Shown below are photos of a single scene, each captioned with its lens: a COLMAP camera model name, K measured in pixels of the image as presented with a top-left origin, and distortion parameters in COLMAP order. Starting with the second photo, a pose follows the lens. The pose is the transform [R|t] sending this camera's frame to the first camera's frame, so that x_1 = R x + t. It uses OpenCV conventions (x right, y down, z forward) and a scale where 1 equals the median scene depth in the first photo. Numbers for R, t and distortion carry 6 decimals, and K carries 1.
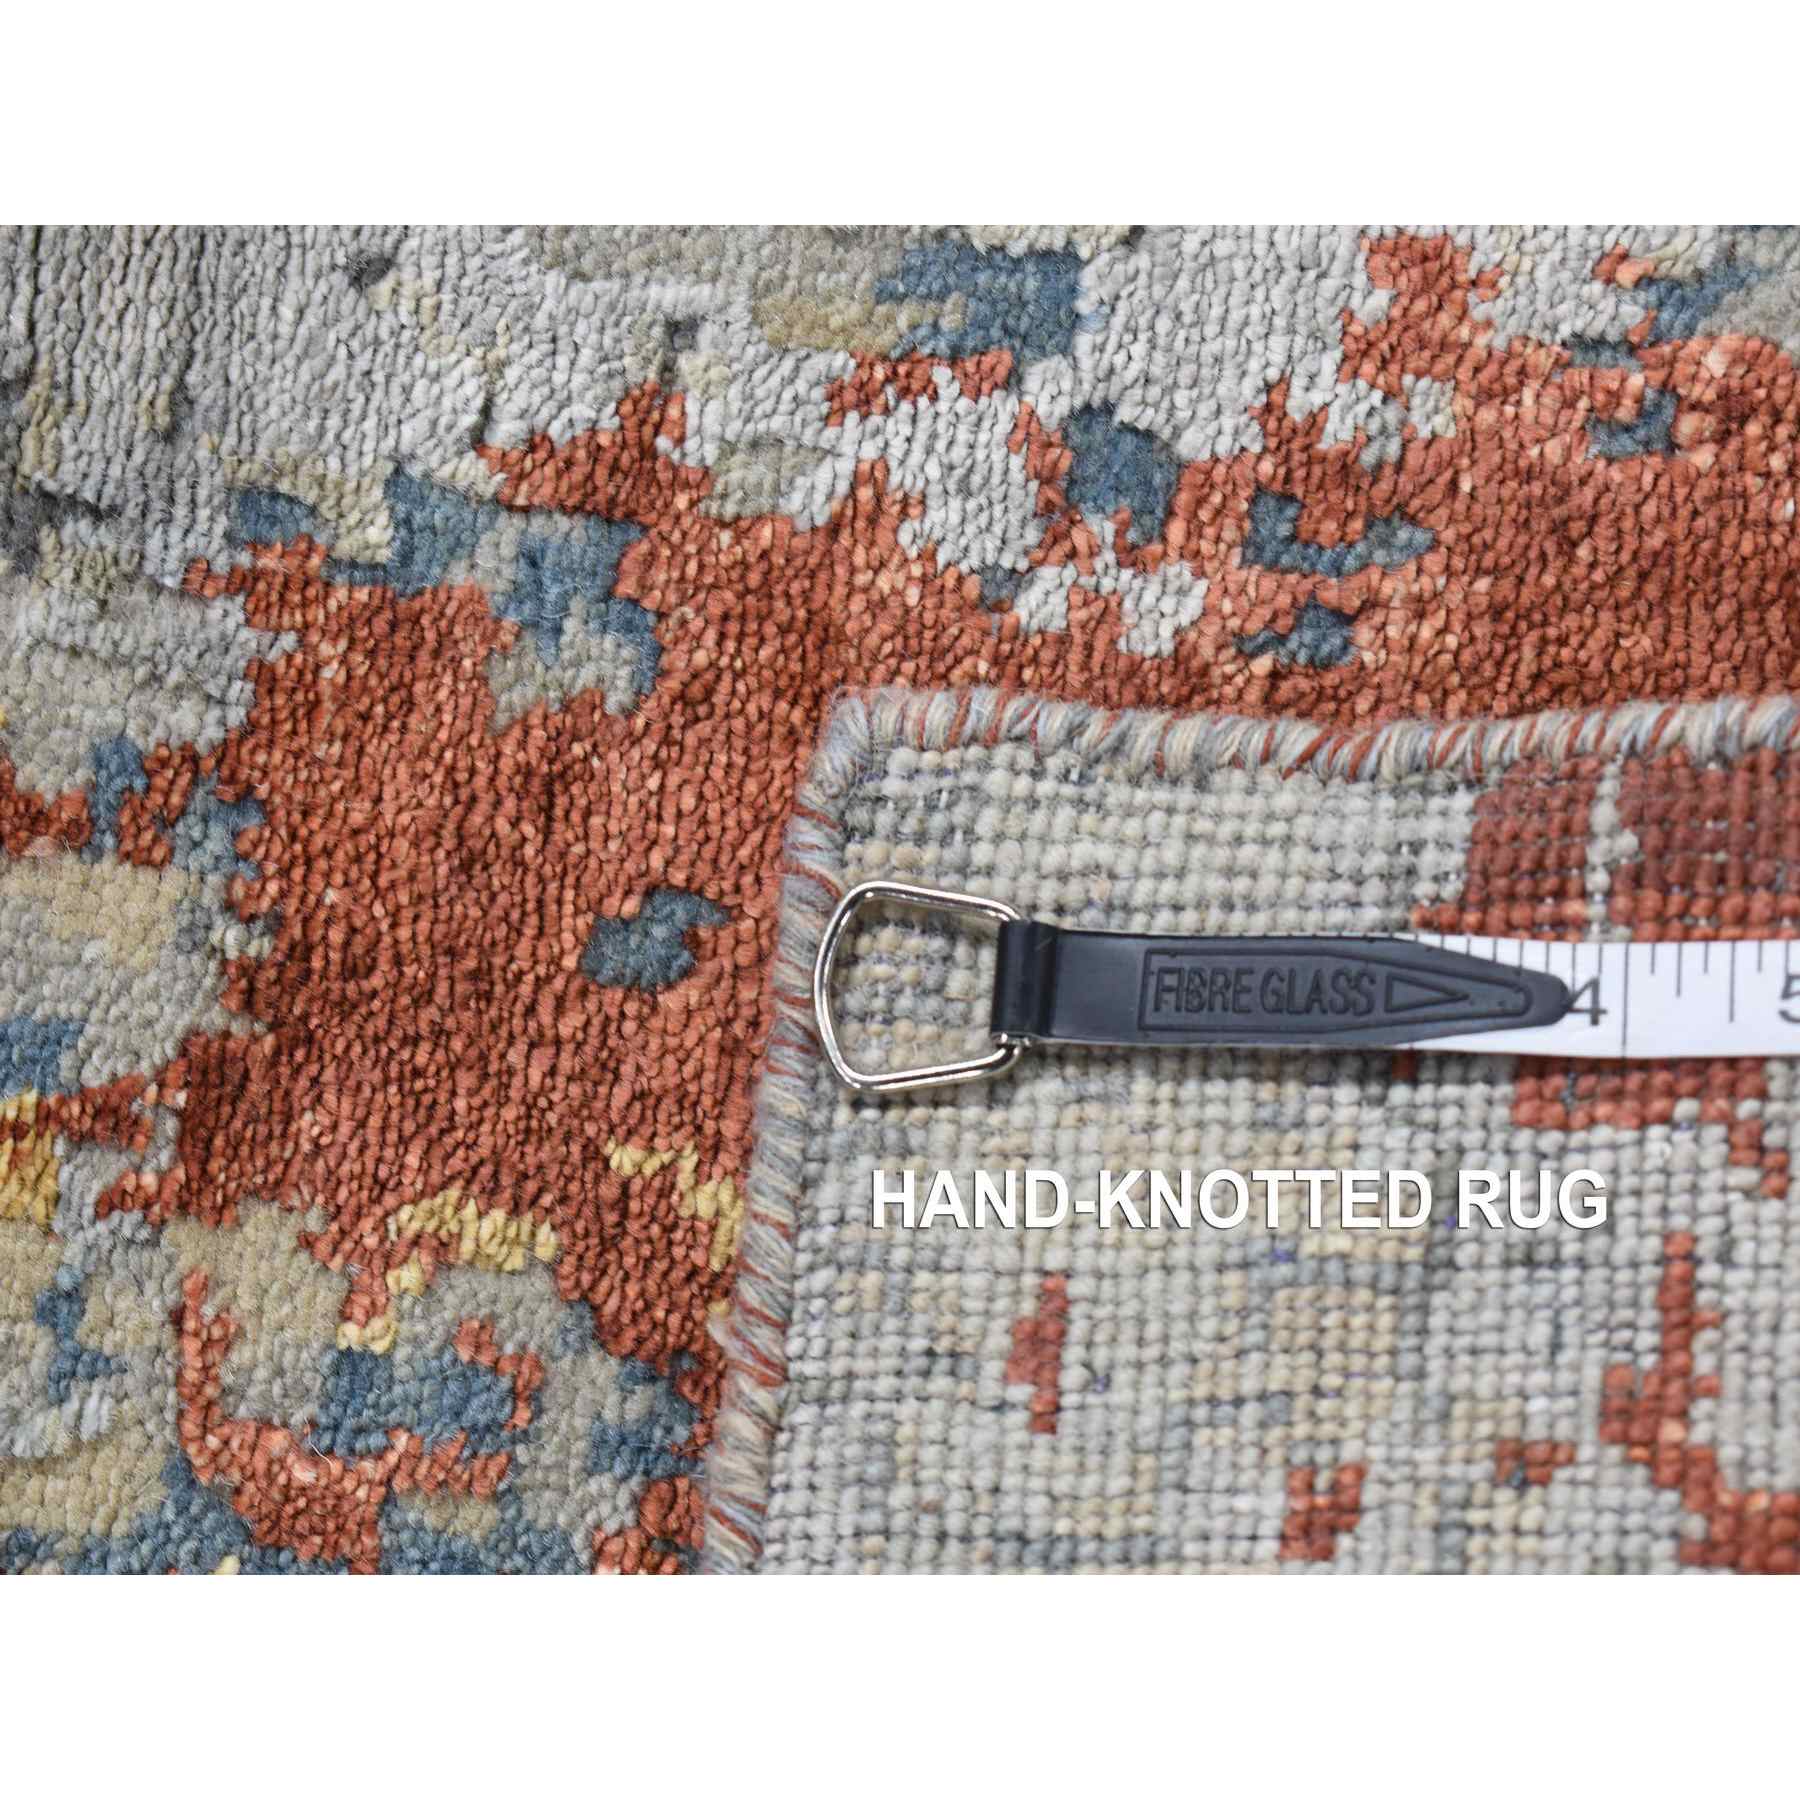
lens RADIAL K [[6230.5, 0, 900.0], [0, 6230.5, 899.9], [0, 0, 1]] dist [0.068030, 0.000000]
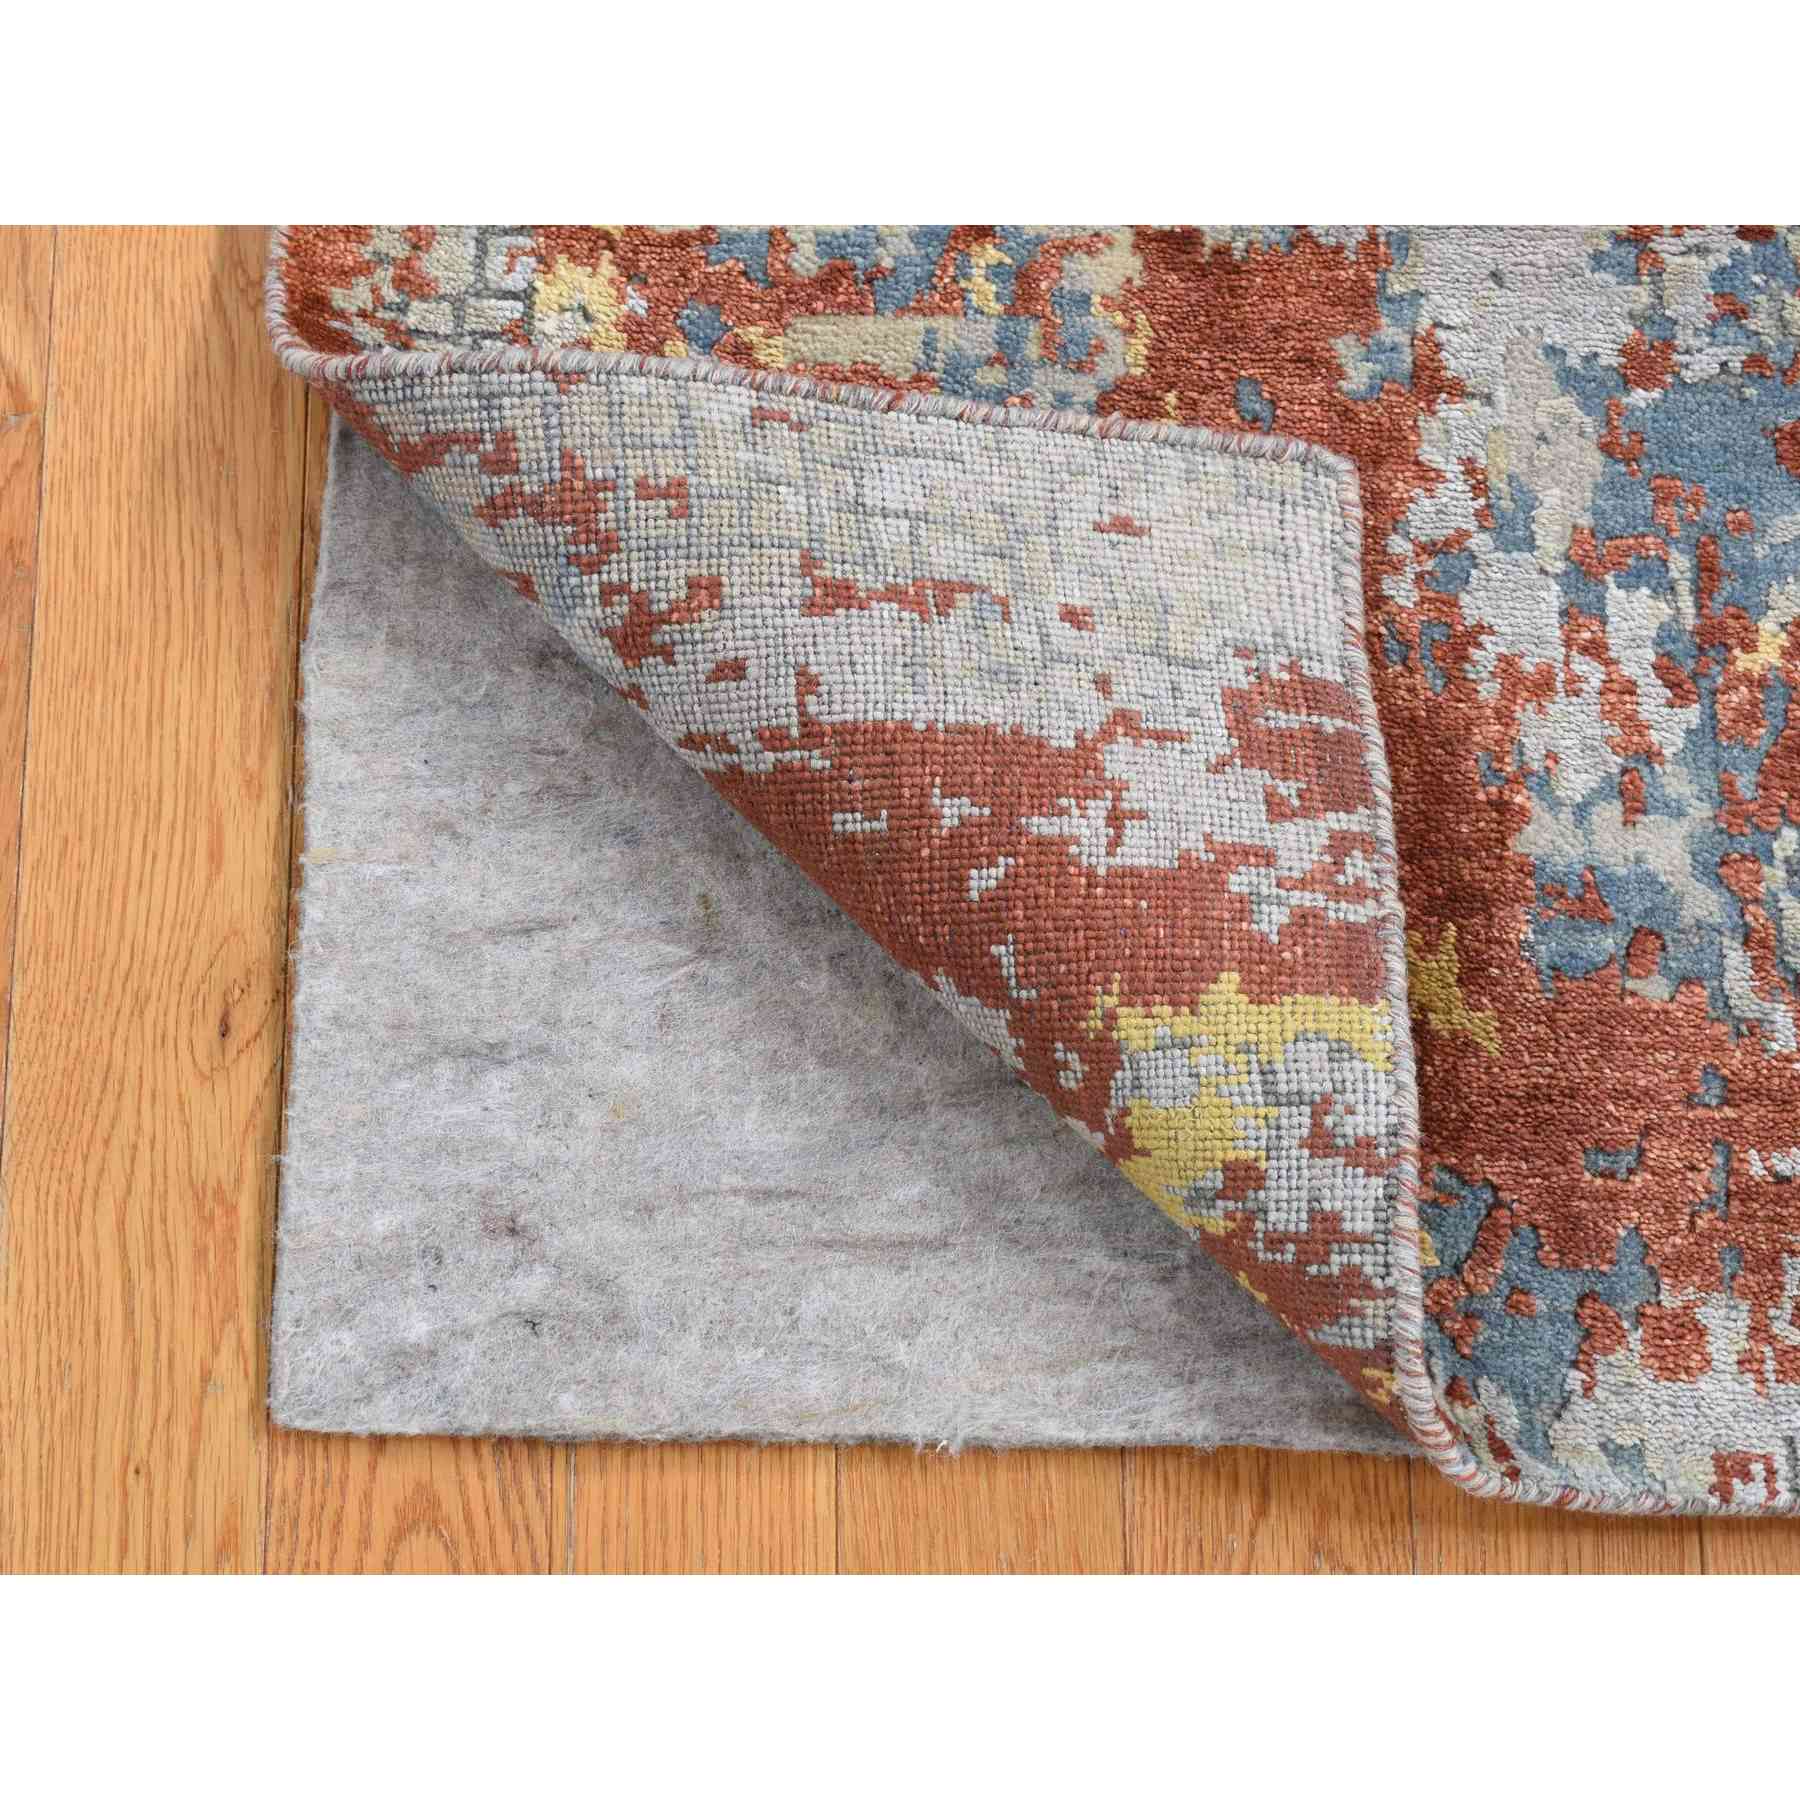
lens RADIAL K [[4739.9, 0, 899.8], [0, 4739.9, 900.0], [0, 0, 1]] dist [-0.147489, 0.000000]
pose [[0.090354, 0.989080, -0.116435, 0.383851], [-0.993932, 0.096921, 0.052016, 0.071106], [0.062733, 0.111029, 0.991835, -0.957434]]
